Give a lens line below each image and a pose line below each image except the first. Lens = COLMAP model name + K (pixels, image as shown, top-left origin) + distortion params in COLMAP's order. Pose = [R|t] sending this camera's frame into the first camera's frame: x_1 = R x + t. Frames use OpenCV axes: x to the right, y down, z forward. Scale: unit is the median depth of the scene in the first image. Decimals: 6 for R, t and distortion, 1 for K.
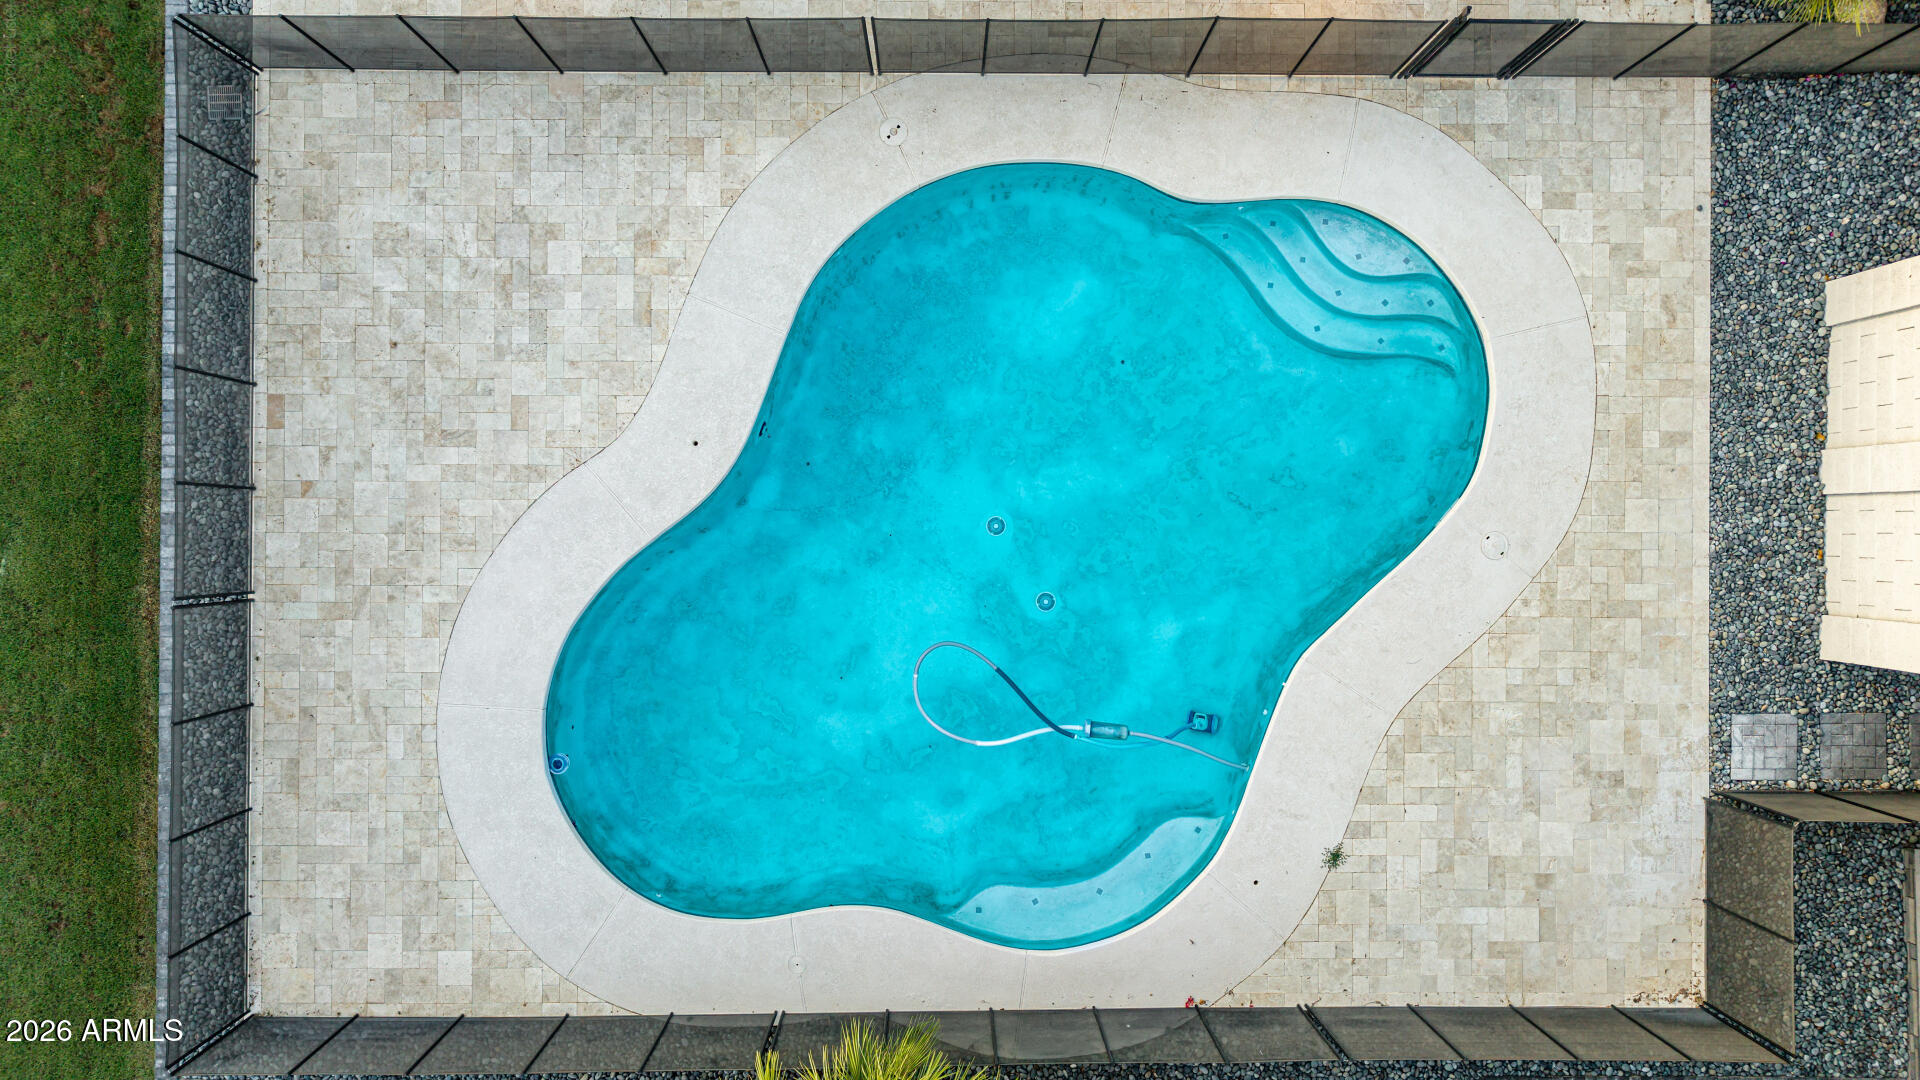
lens RADIAL K [[1305.9, 0, 958.9], [0, 1305.9, 485.4], [0, 0, 1]] dist [0.066430, -0.085721]
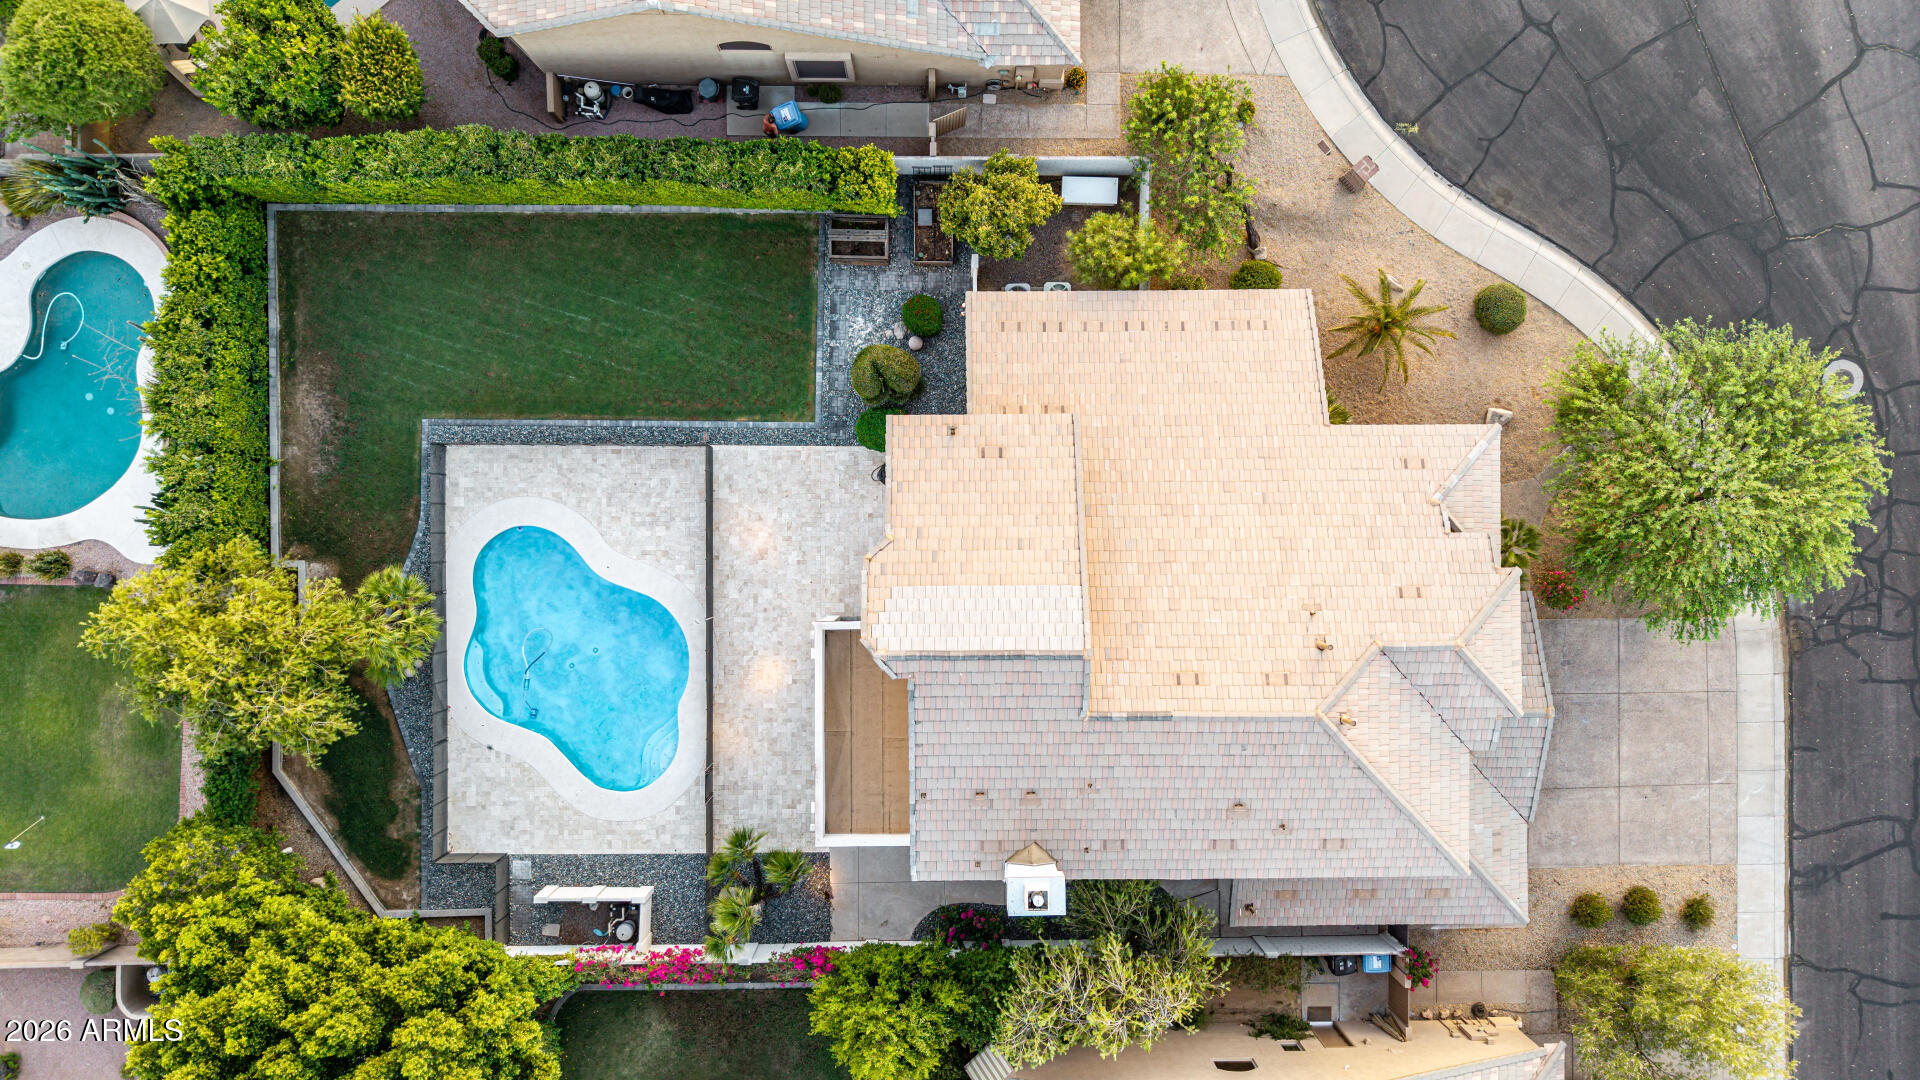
lens RADIAL K [[1269.4, 0, 960.0], [0, 1269.4, 540.0], [0, 0, 1]] dist [0.061944, -0.081848]
pose [[0.000472, 0.999996, -0.002938, -0.261698], [-0.999961, 0.000446, -0.008794, -0.943211], [-0.008793, 0.002942, 0.999957, -2.432785]]
